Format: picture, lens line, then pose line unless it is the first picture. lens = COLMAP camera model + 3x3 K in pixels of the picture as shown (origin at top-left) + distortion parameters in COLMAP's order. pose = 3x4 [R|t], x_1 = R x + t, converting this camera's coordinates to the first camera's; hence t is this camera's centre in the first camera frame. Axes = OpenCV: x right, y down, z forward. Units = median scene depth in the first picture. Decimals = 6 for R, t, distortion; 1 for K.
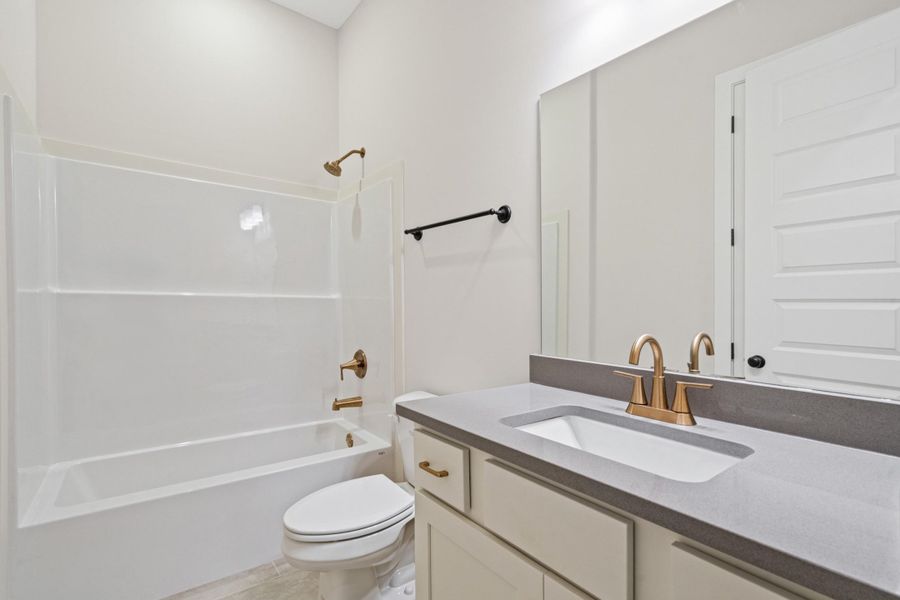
lens RADIAL K [[468.7, 0, 450.0], [0, 468.7, 300.0], [0, 0, 1]] dist [0.000005, -0.000070]
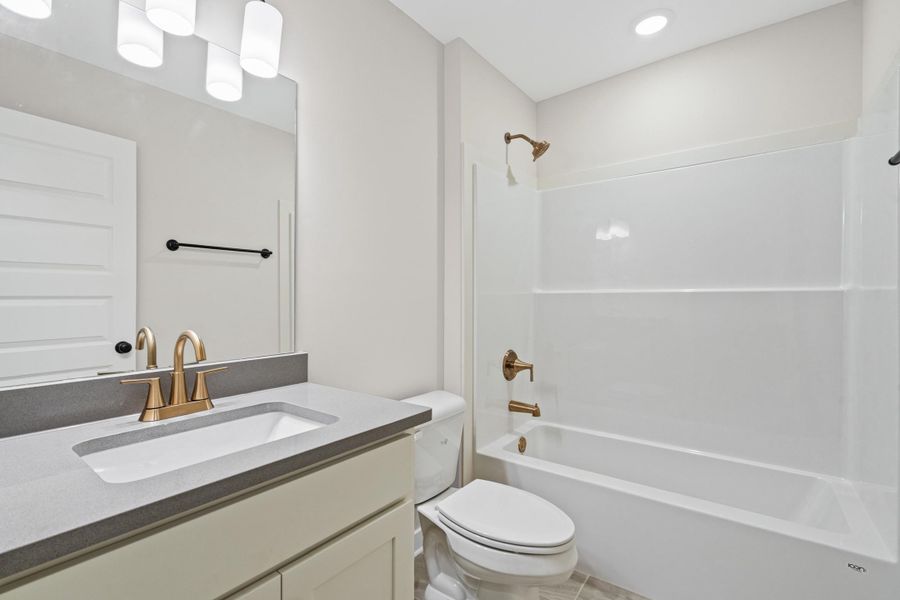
lens RADIAL K [[411.8, 0, 436.5], [0, 411.8, 309.6], [0, 0, 1]] dist [-0.001817, -0.000364]
pose [[-0.208090, -0.032465, 0.977571, -0.531499], [0.002988, 0.999423, 0.033827, -0.000943], [-0.978105, 0.009960, -0.207873, 0.648932]]
